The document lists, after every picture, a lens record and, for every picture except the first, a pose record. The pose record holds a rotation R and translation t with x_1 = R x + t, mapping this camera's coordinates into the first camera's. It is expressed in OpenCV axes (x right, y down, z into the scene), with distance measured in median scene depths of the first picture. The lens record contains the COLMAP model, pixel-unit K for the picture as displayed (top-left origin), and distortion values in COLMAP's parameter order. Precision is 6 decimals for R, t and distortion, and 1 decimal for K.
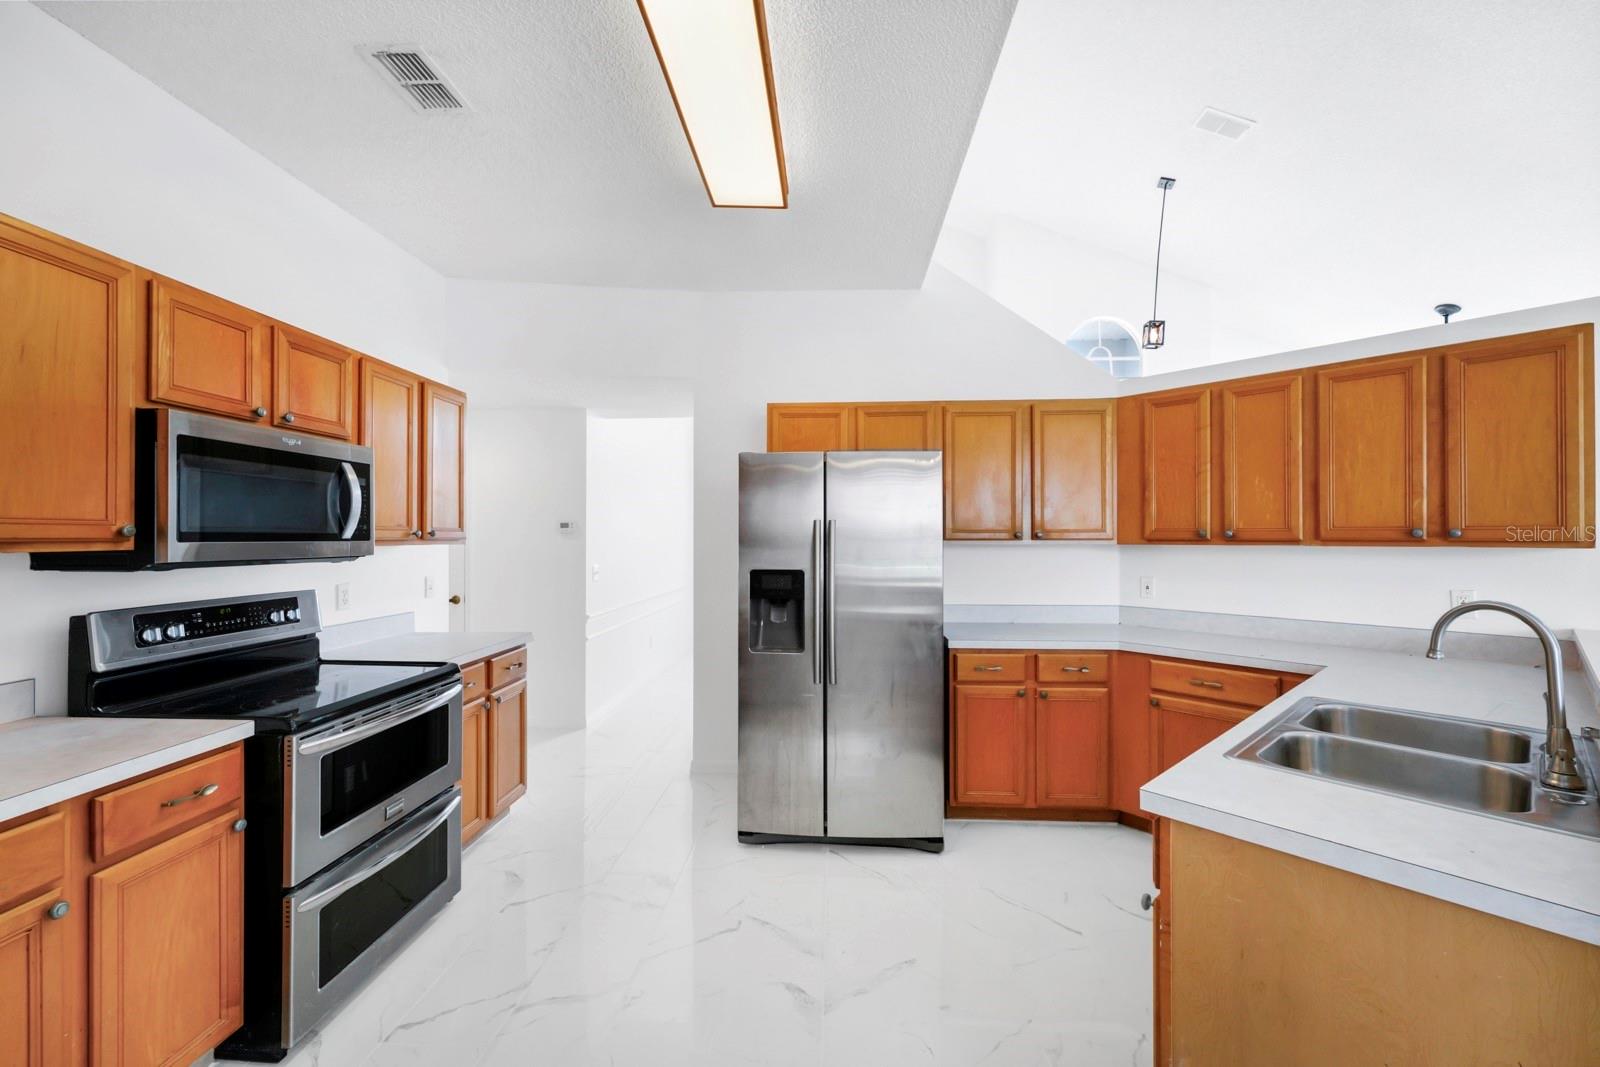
lens RADIAL K [[641.4, 0, 800.0], [0, 641.4, 533.5], [0, 0, 1]] dist [-0.002085, 0.000110]
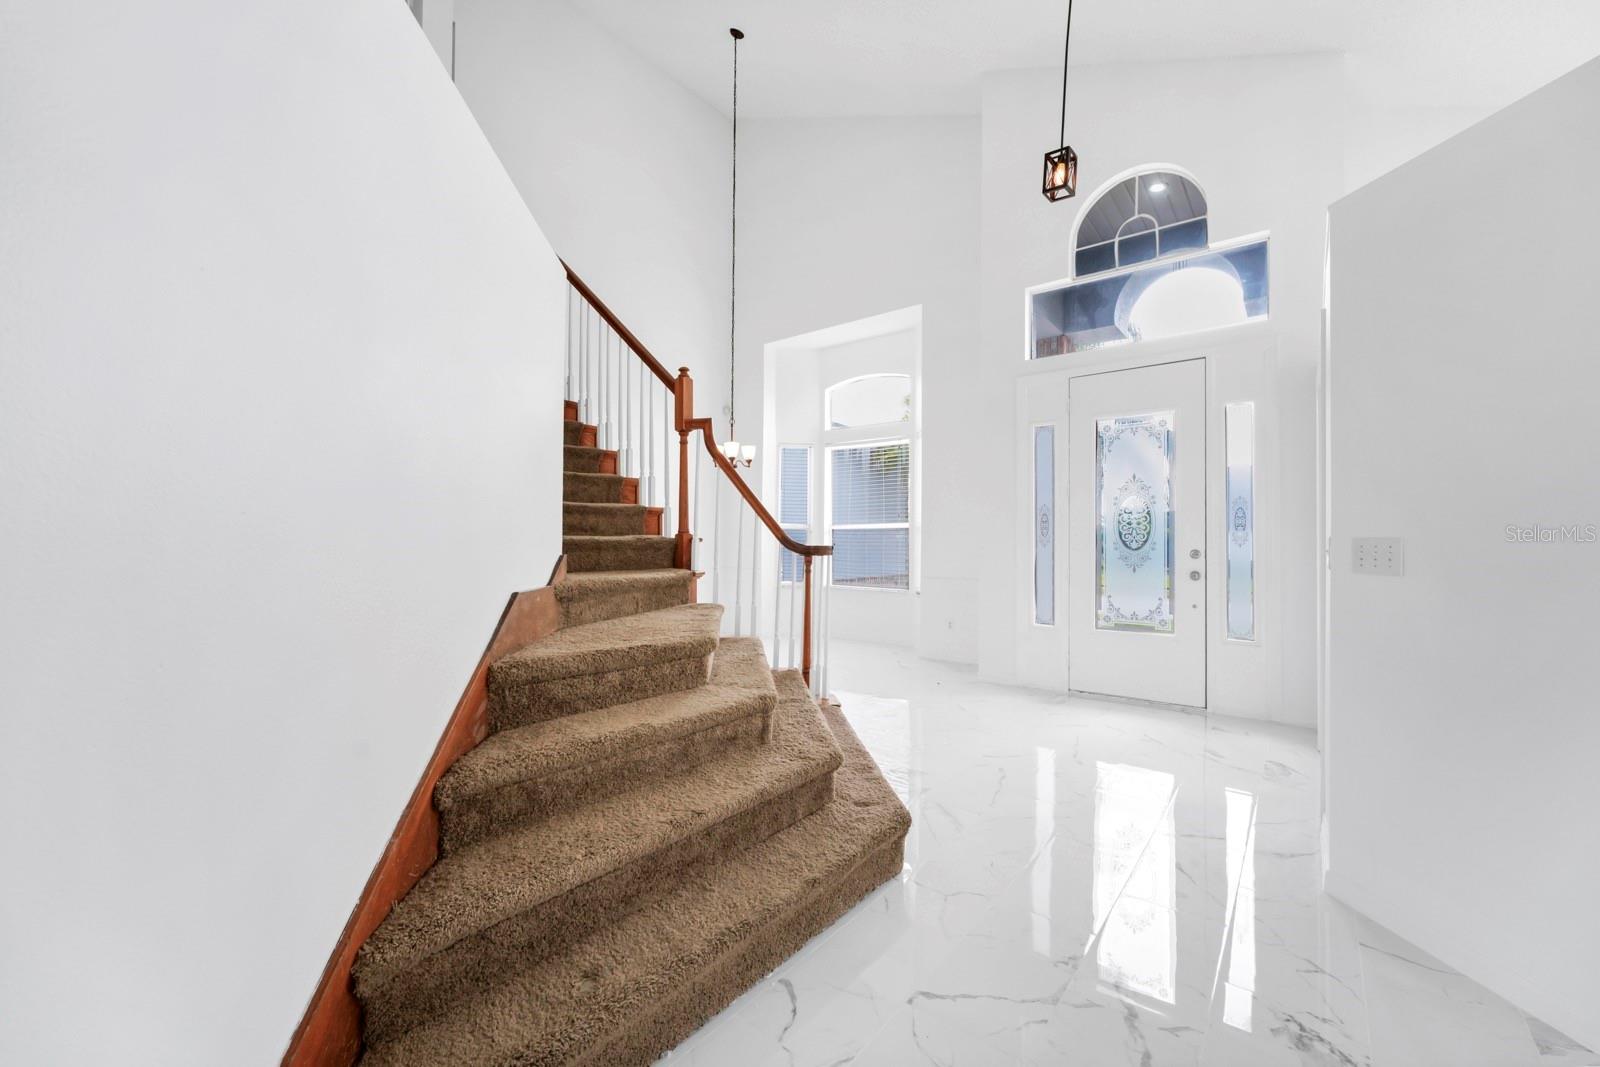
lens RADIAL K [[653.0, 0, 800.0], [0, 653.0, 533.5], [0, 0, 1]] dist [-0.001315, -0.000220]
pose [[0.819422, -0.000037, -0.573191, 1.550930], [-0.005228, 0.999958, -0.007538, 0.086793], [0.573167, 0.009174, 0.819387, 0.749908]]
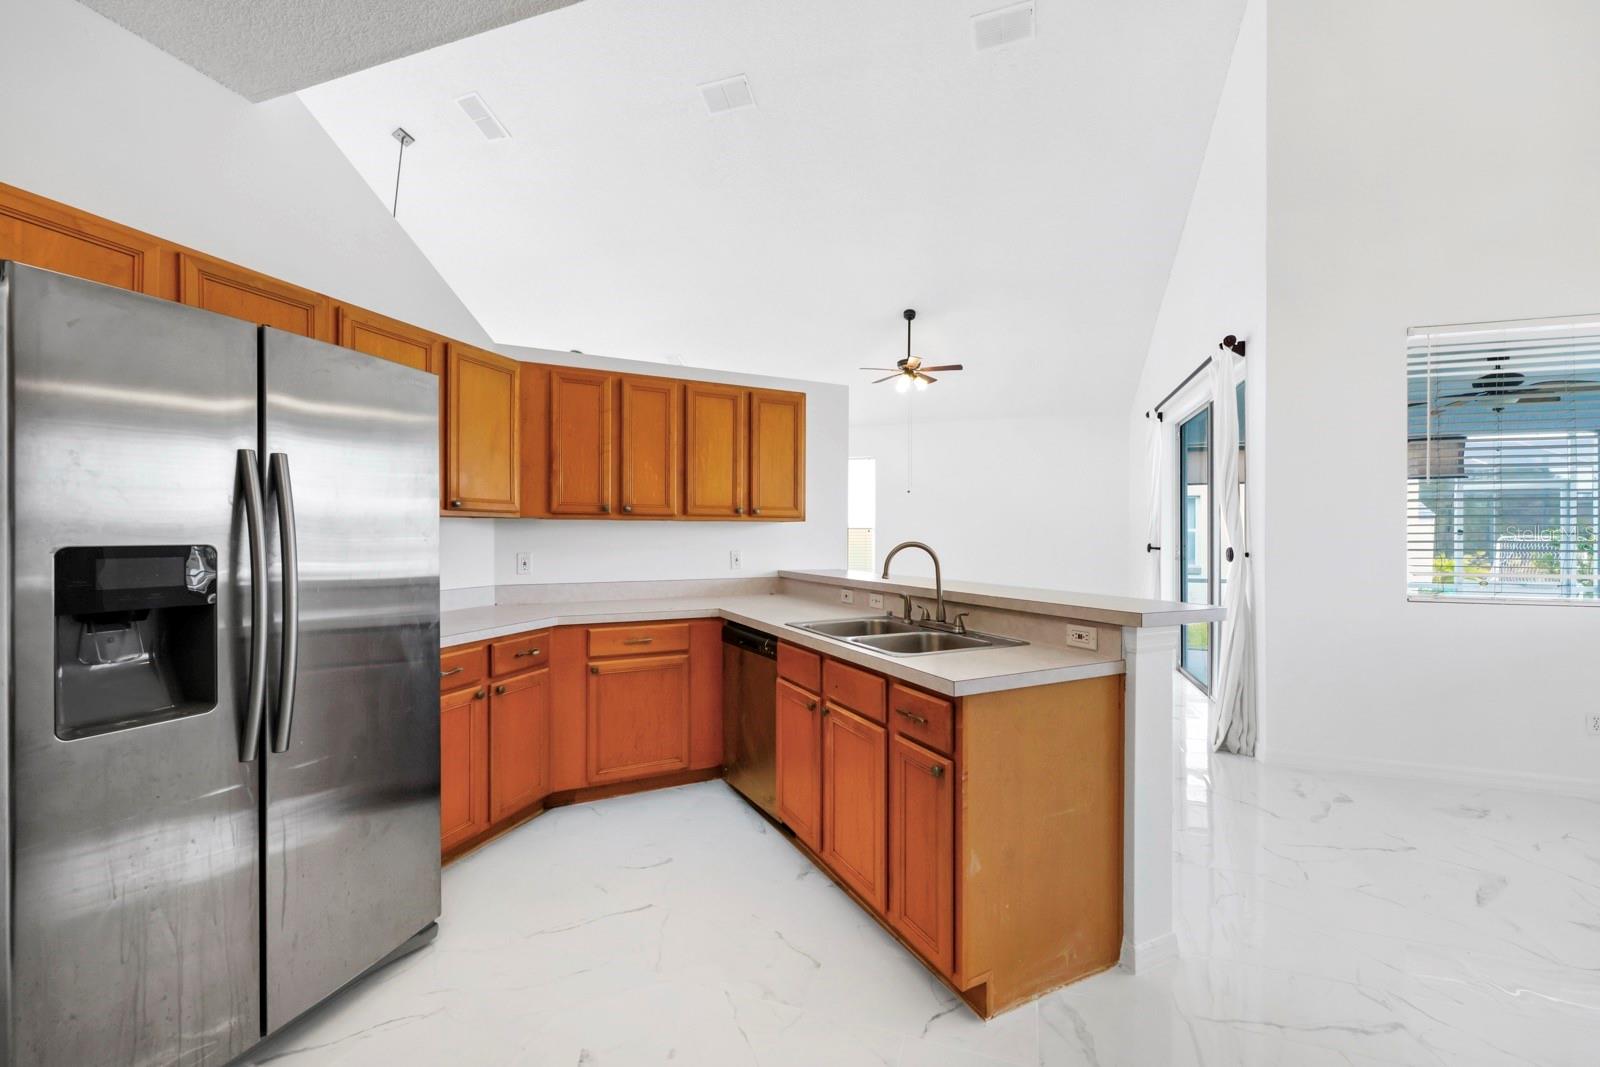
lens RADIAL K [[641.4, 0, 800.0], [0, 641.4, 533.5], [0, 0, 1]] dist [-0.002085, 0.000110]
pose [[0.265062, 0.000963, 0.964231, -0.365534], [-0.007546, 0.999971, 0.001076, 0.043343], [-0.964202, -0.007562, 0.265061, 0.430904]]
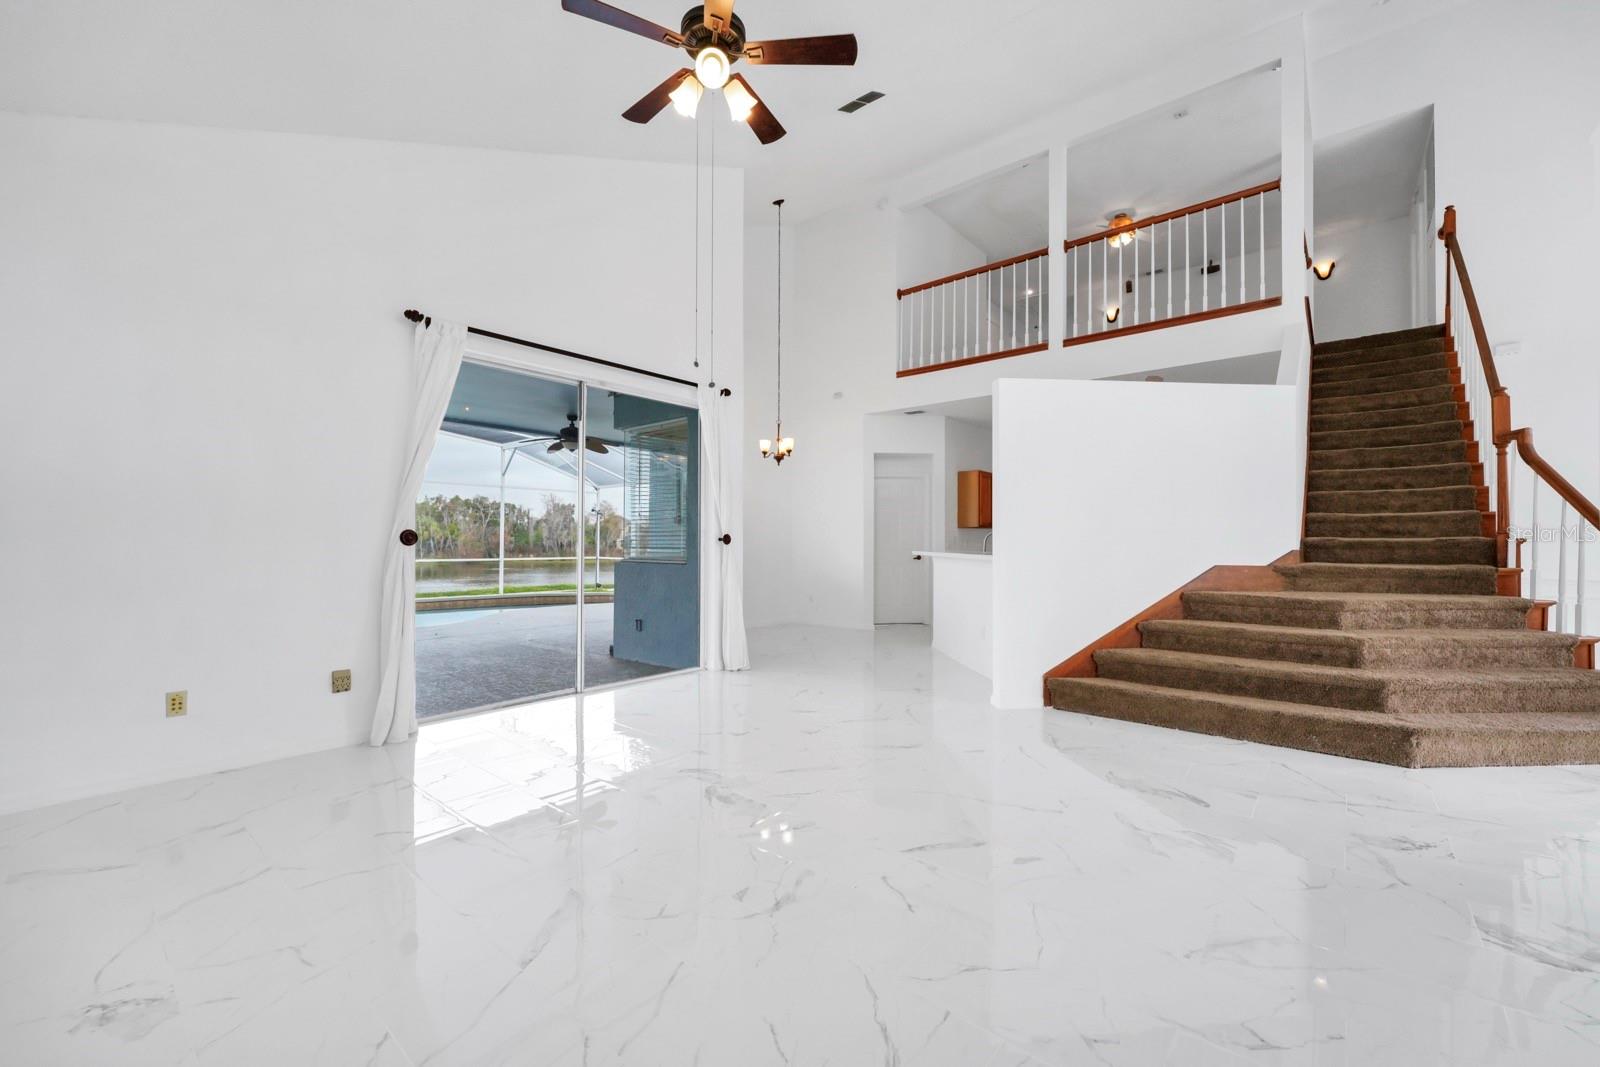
lens RADIAL K [[634.9, 0, 800.0], [0, 634.9, 533.5], [0, 0, 1]] dist [-0.000784, -0.000022]
pose [[-0.595220, -0.011852, -0.803476, 2.777102], [0.003223, 0.999848, -0.017136, 0.095369], [0.803557, -0.012789, -0.595091, 1.296359]]
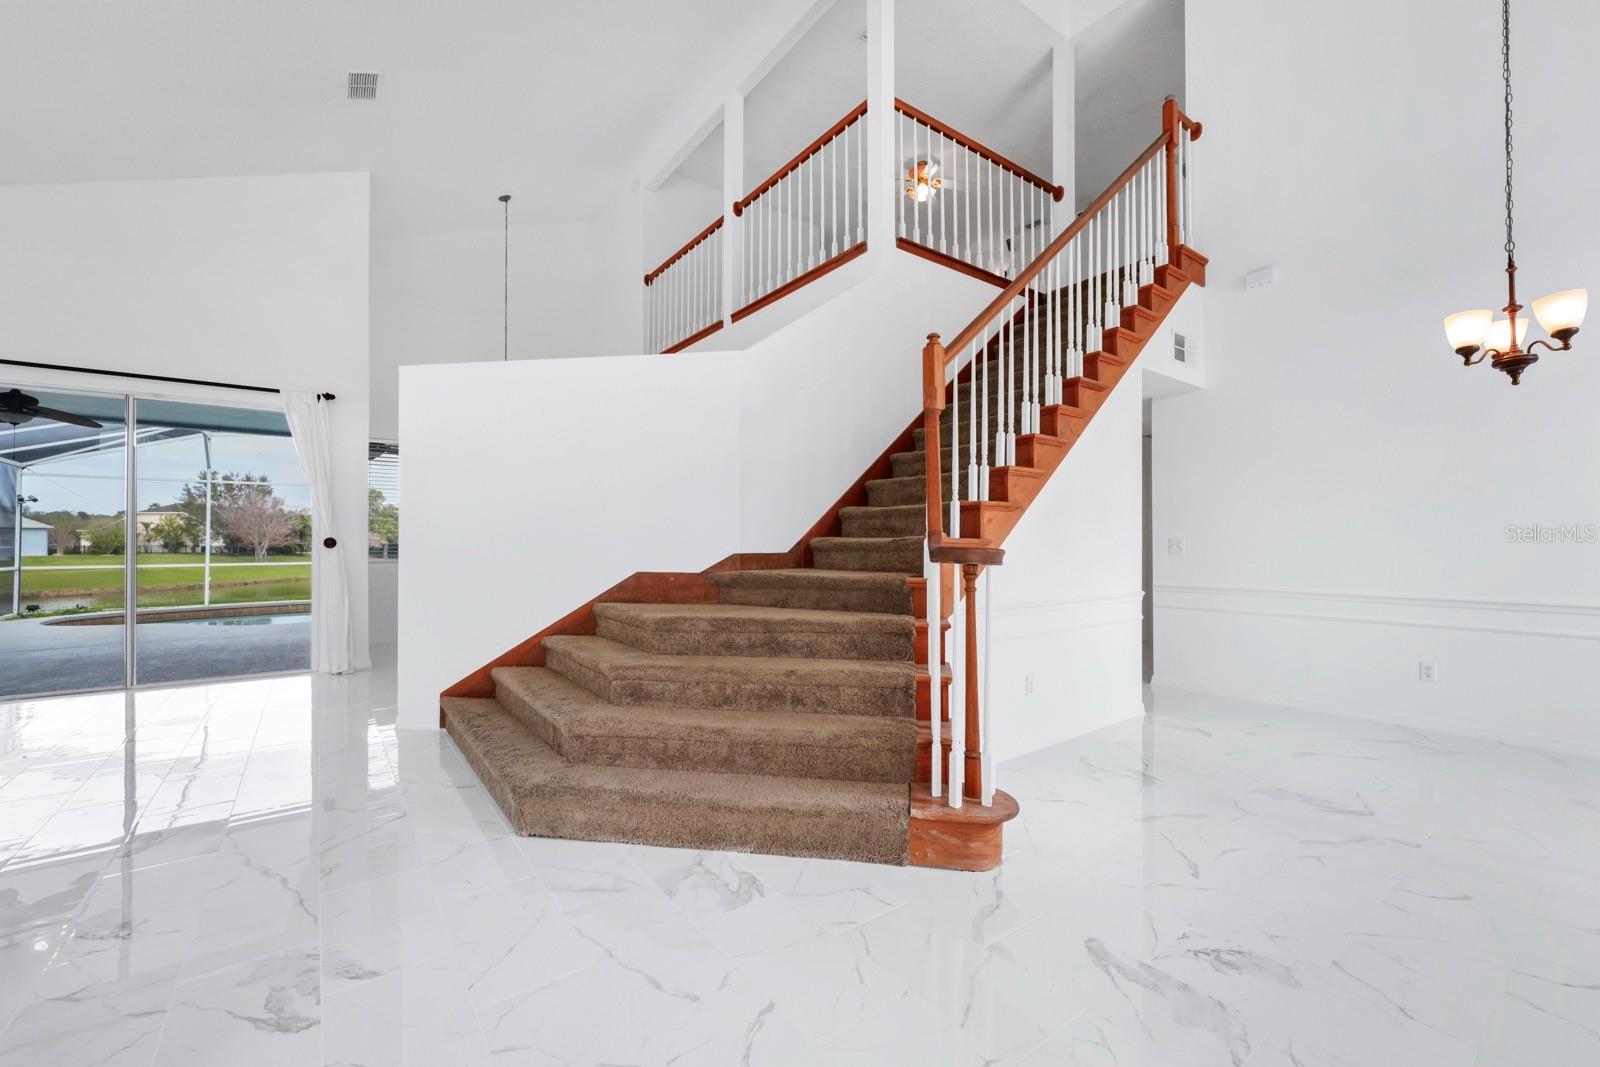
lens RADIAL K [[652.6, 0, 802.7], [0, 652.6, 538.5], [0, 0, 1]] dist [-0.000855, 0.000041]
pose [[-0.762959, -0.000392, -0.646447, 1.474650], [0.008360, 0.999910, -0.010473, 0.098522], [0.646393, -0.013395, -0.762887, 2.475501]]
